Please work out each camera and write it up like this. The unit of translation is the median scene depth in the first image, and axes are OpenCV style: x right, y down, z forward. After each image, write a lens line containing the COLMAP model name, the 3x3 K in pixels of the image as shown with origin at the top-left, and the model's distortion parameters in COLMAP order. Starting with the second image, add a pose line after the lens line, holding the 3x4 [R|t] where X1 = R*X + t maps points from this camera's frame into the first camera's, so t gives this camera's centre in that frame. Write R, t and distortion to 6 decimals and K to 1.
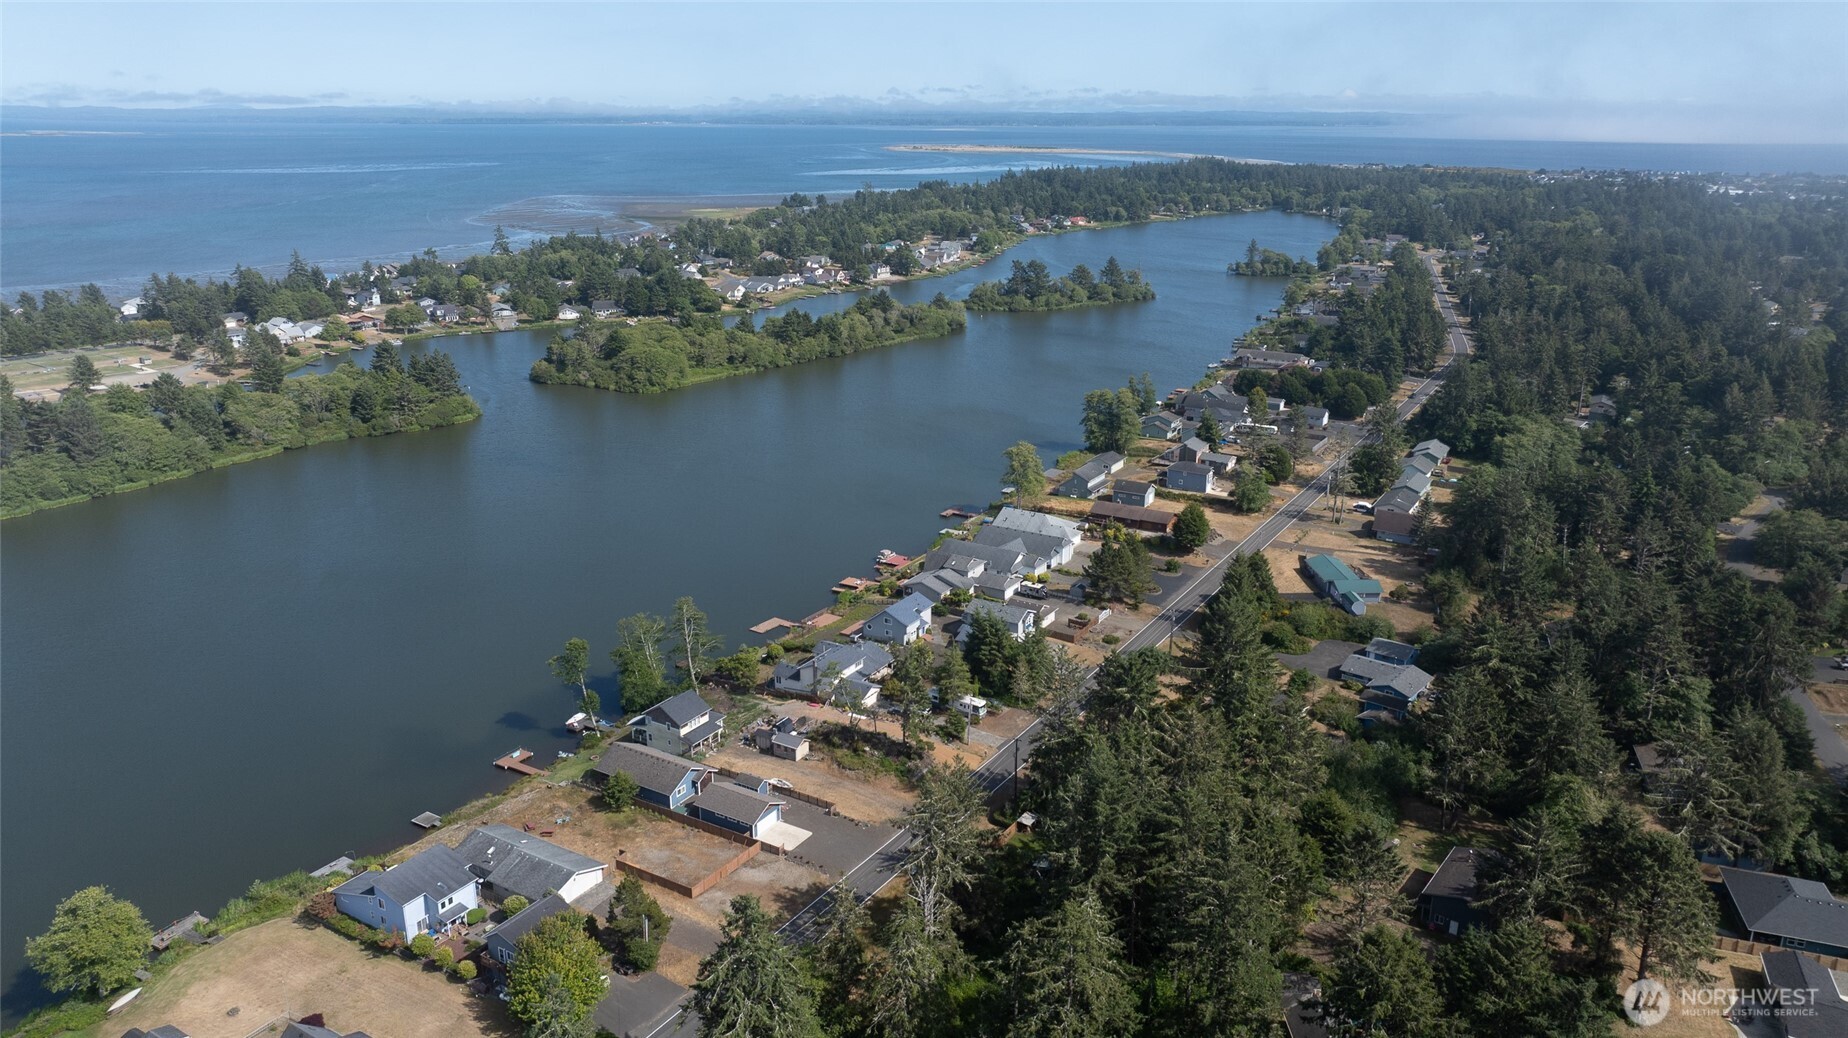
lens RADIAL K [[1294.7, 0, 928.3], [0, 1294.7, 518.6], [0, 0, 1]] dist [-0.031049, 0.030486]
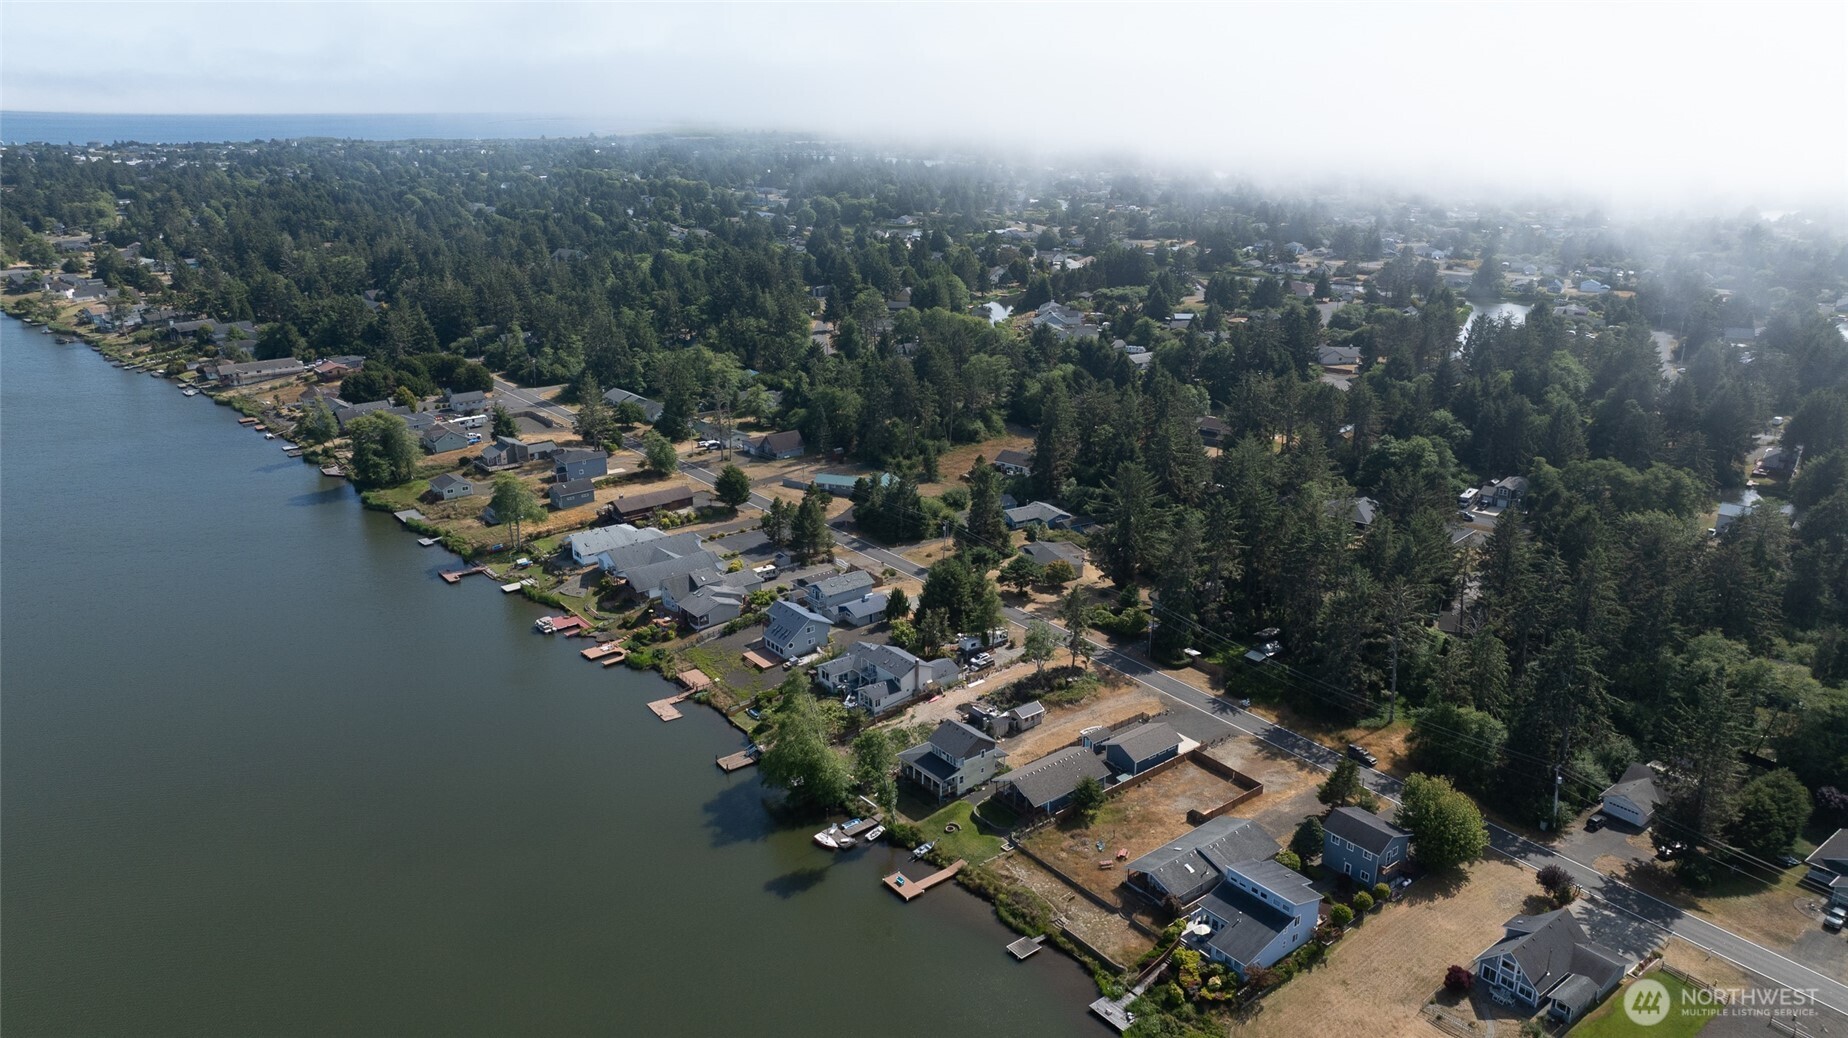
lens RADIAL K [[1294.7, 0, 928.5], [0, 1294.7, 516.7], [0, 0, 1]] dist [-0.031049, 0.030486]
pose [[0.349108, -0.298893, 0.888136, -0.410292], [0.278663, 0.938005, 0.206139, -0.086045], [-0.894690, 0.175526, 0.410756, 0.247554]]
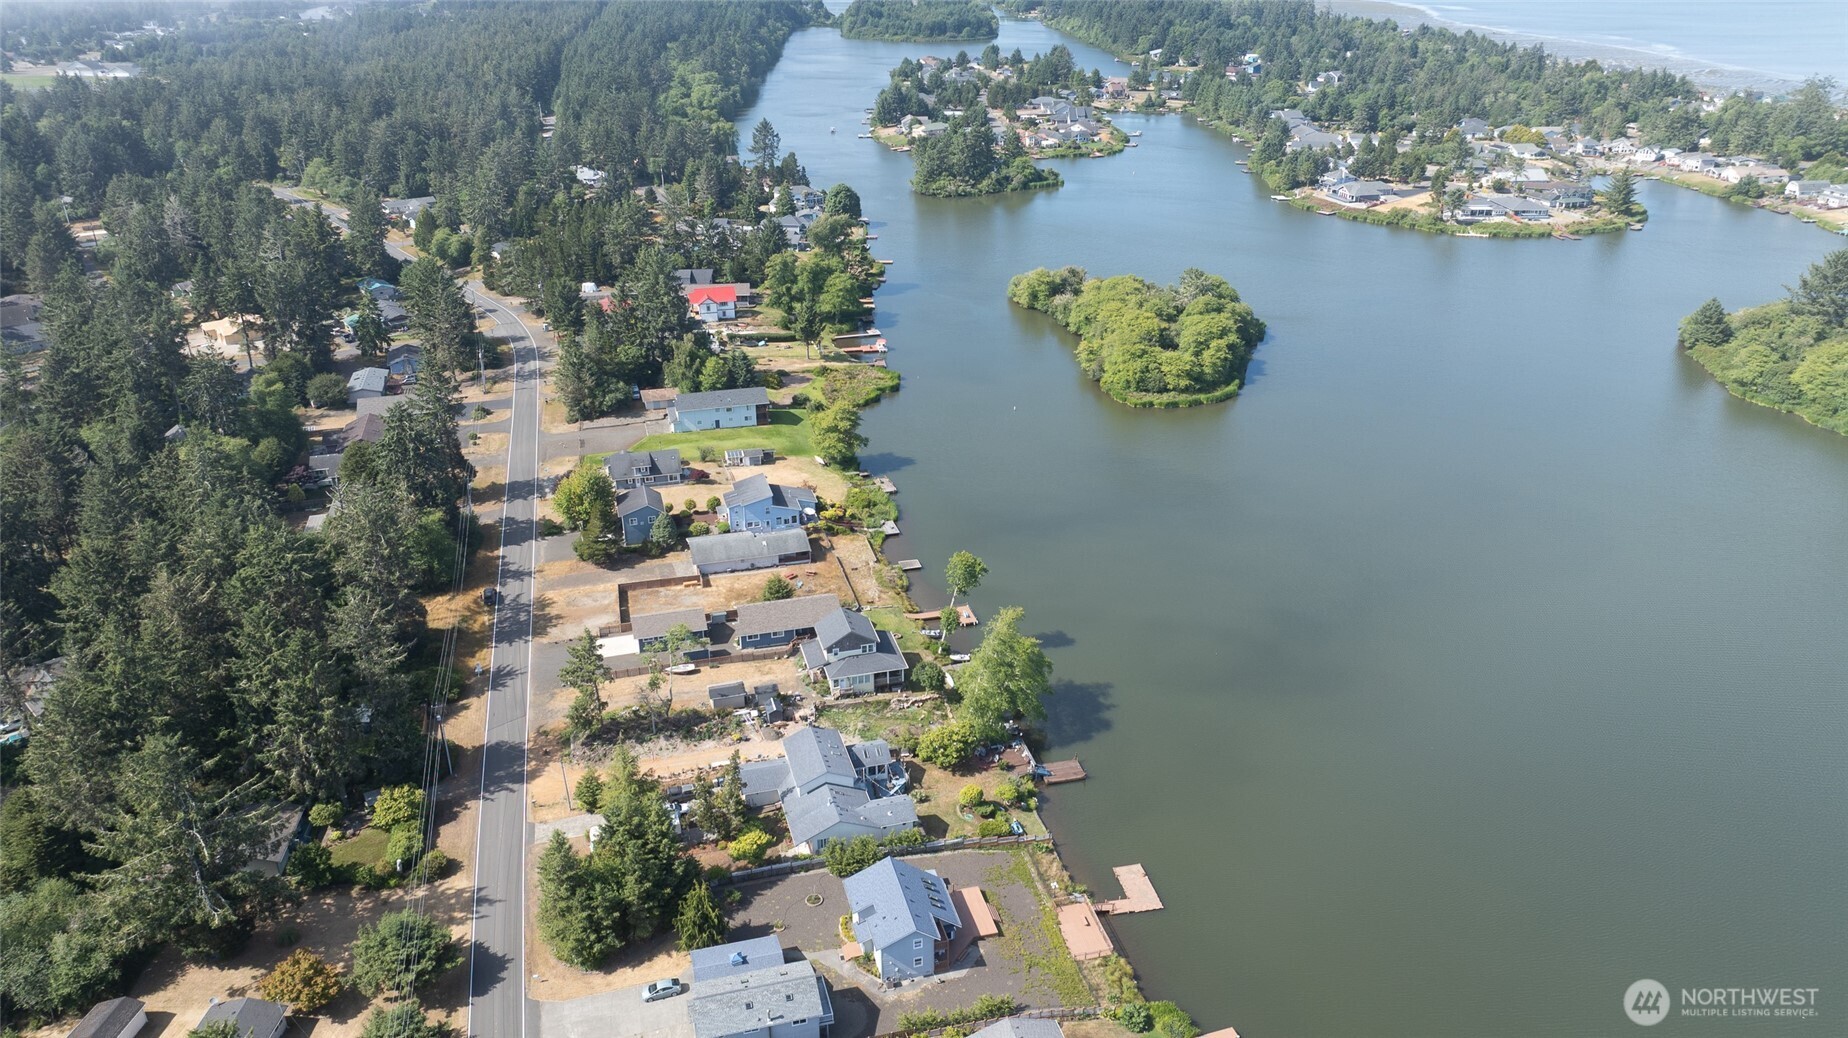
lens RADIAL K [[1294.7, 0, 939.0], [0, 1294.7, 522.6], [0, 0, 1]] dist [-0.031049, 0.030486]
pose [[-0.681538, 0.306267, -0.664610, 0.140031], [-0.219631, 0.780728, 0.585001, -0.188287], [0.698046, 0.544669, -0.464830, 0.585498]]
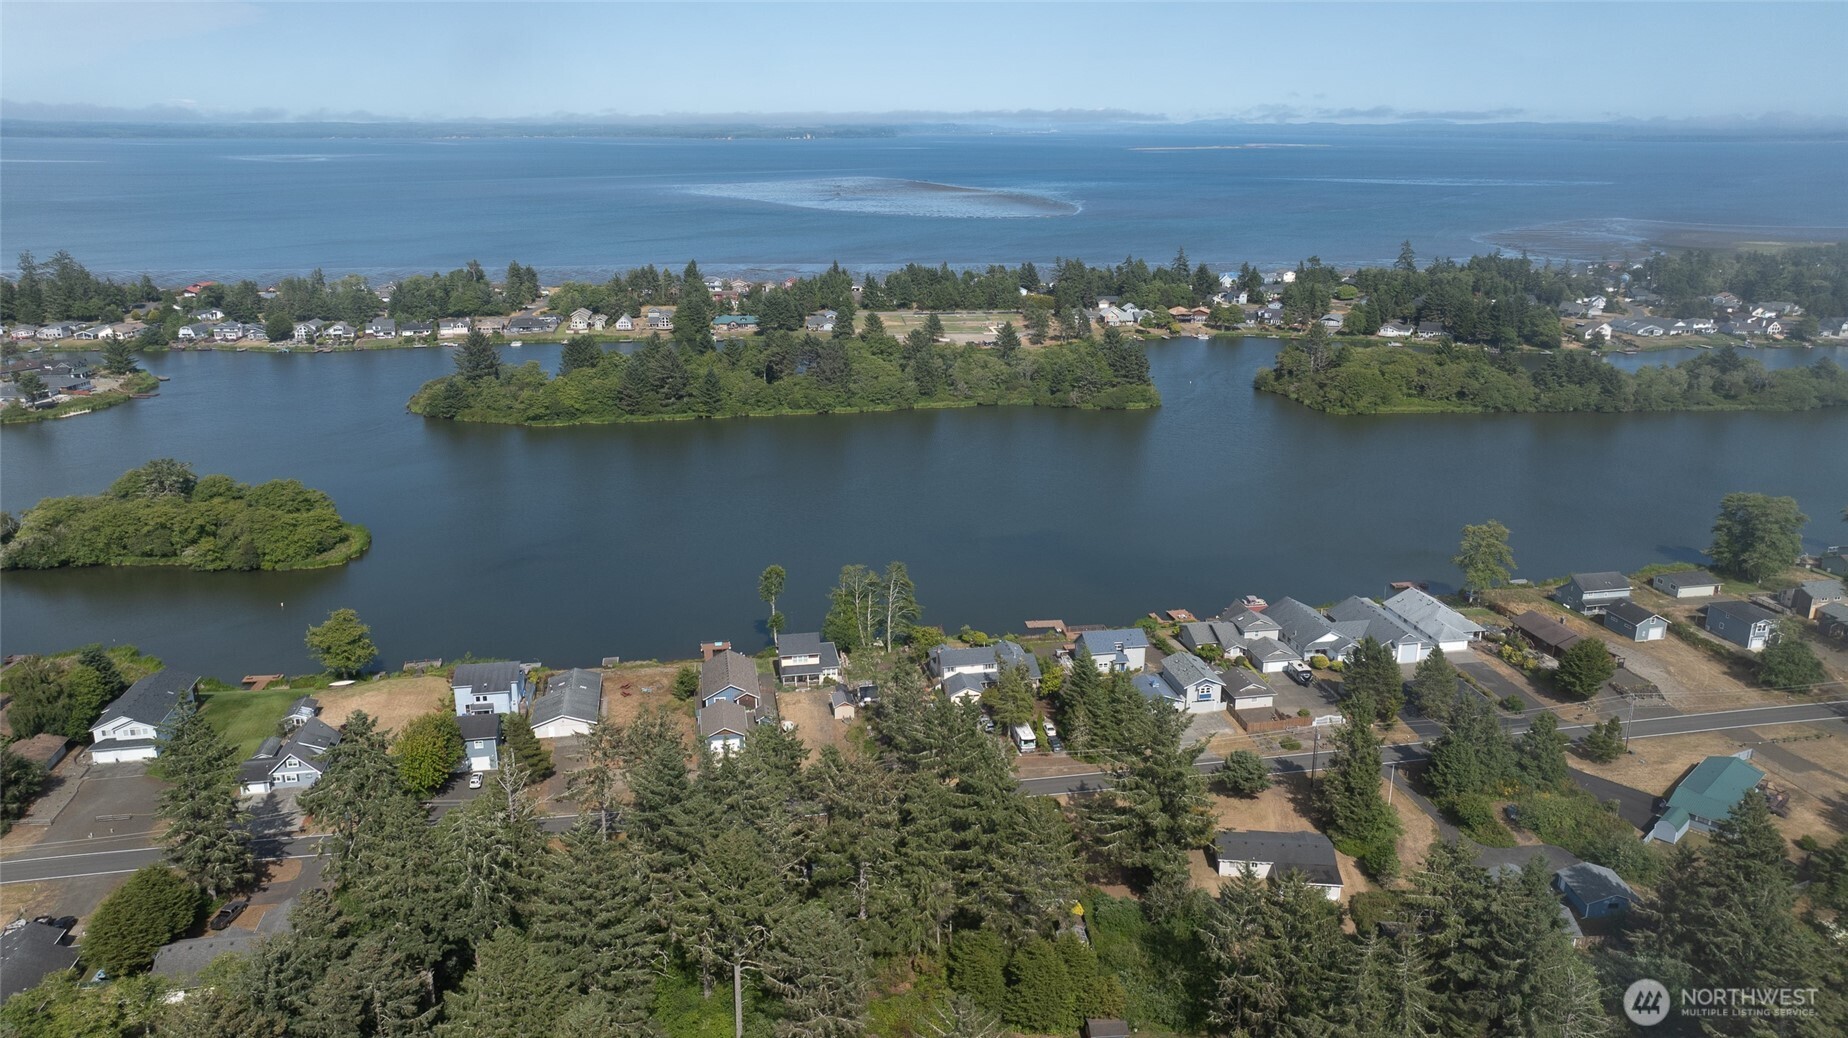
lens RADIAL K [[1294.7, 0, 929.2], [0, 1294.7, 499.7], [0, 0, 1]] dist [-0.031049, 0.030486]
pose [[0.669306, 0.204685, -0.714237, 0.273265], [-0.222376, 0.972424, 0.070289, -0.033437], [0.708928, 0.111784, 0.696366, 0.113716]]
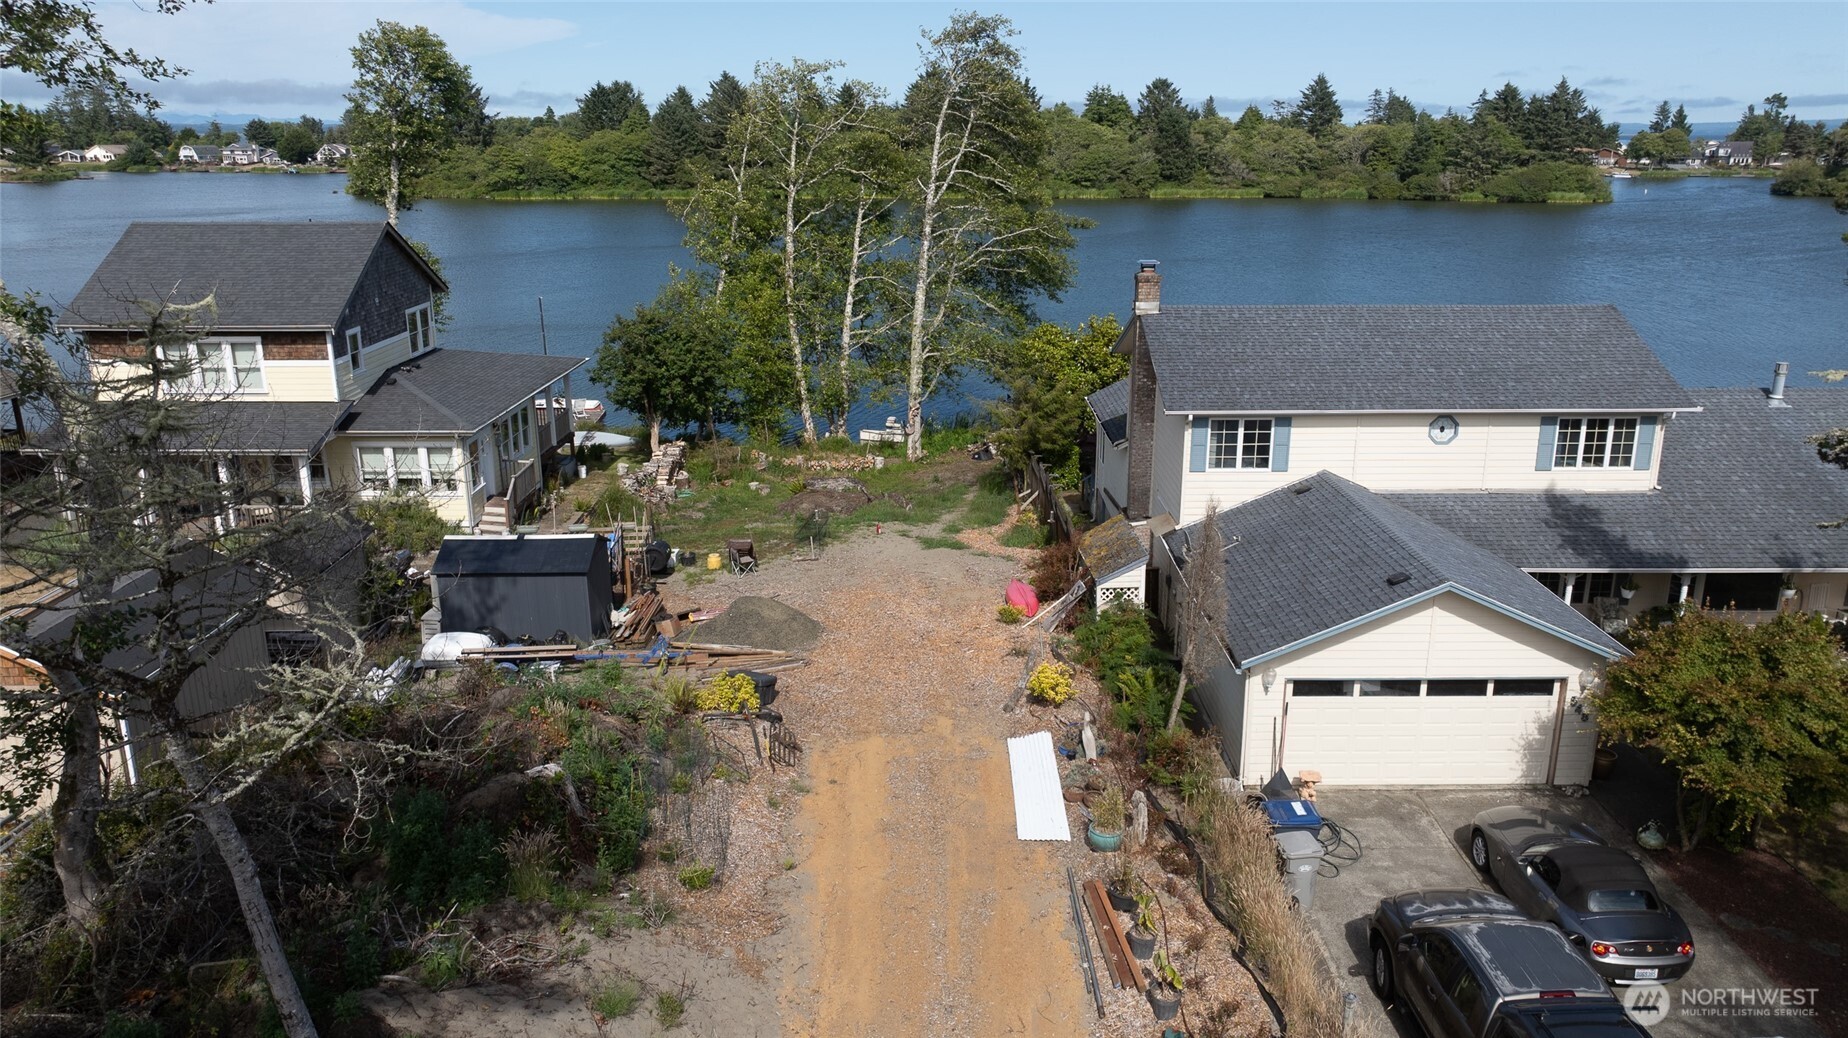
lens RADIAL K [[1294.7, 0, 921.8], [0, 1294.7, 511.2], [0, 0, 1]] dist [-0.031049, 0.030486]
pose [[0.509925, 0.238623, -0.826460, 0.003899], [-0.253033, 0.959859, 0.121018, 0.053887], [0.822162, 0.147412, 0.549835, 0.402291]]
